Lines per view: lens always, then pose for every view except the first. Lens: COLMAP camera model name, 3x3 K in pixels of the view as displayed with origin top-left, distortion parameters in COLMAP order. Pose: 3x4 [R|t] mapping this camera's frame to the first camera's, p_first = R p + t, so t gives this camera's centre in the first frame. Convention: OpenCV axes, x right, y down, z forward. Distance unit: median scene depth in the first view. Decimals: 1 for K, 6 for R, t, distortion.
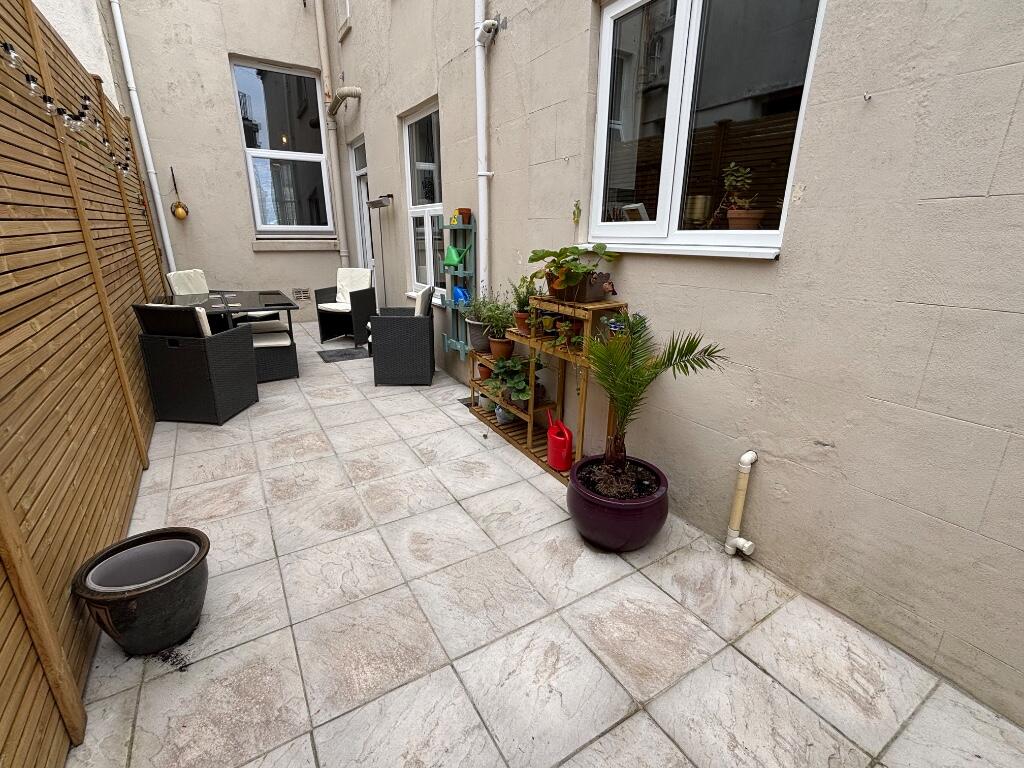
lens RADIAL K [[458.1, 0, 510.6], [0, 458.1, 381.2], [0, 0, 1]] dist [0.000207, -0.002102]
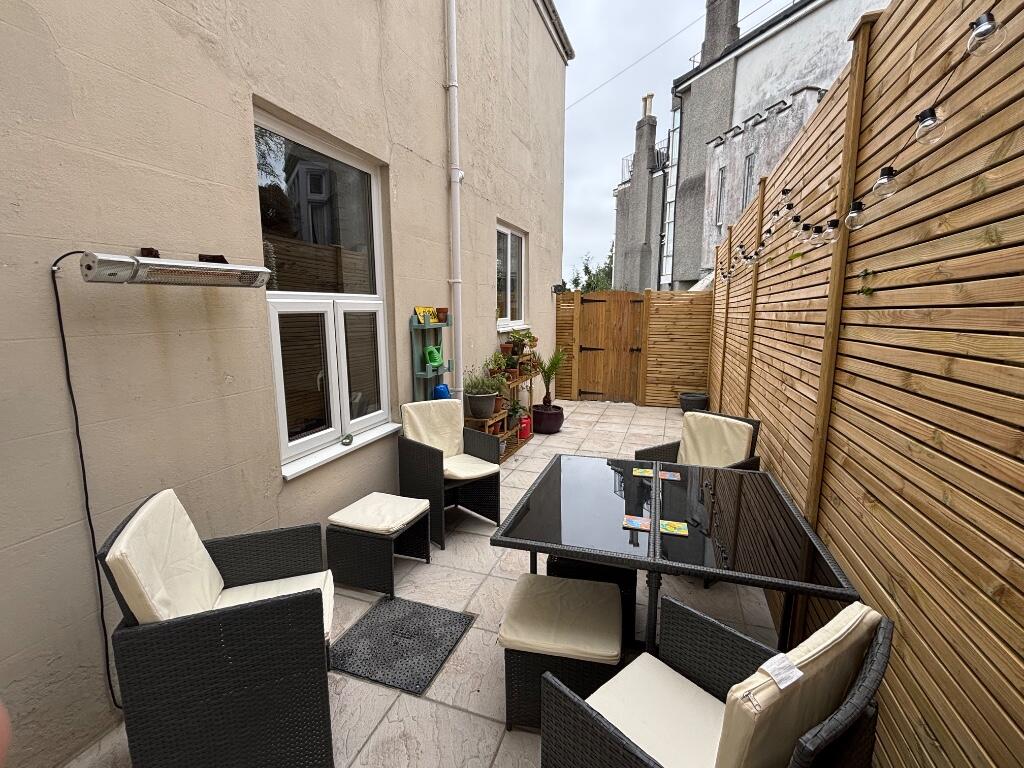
lens RADIAL K [[458.1, 0, 509.7], [0, 458.1, 383.2], [0, 0, 1]] dist [0.000207, -0.002102]
pose [[-0.622109, -0.121525, 0.773441, -1.725547], [0.252979, 0.903688, 0.345471, -0.918929], [-0.740933, 0.410585, -0.531449, 2.577701]]
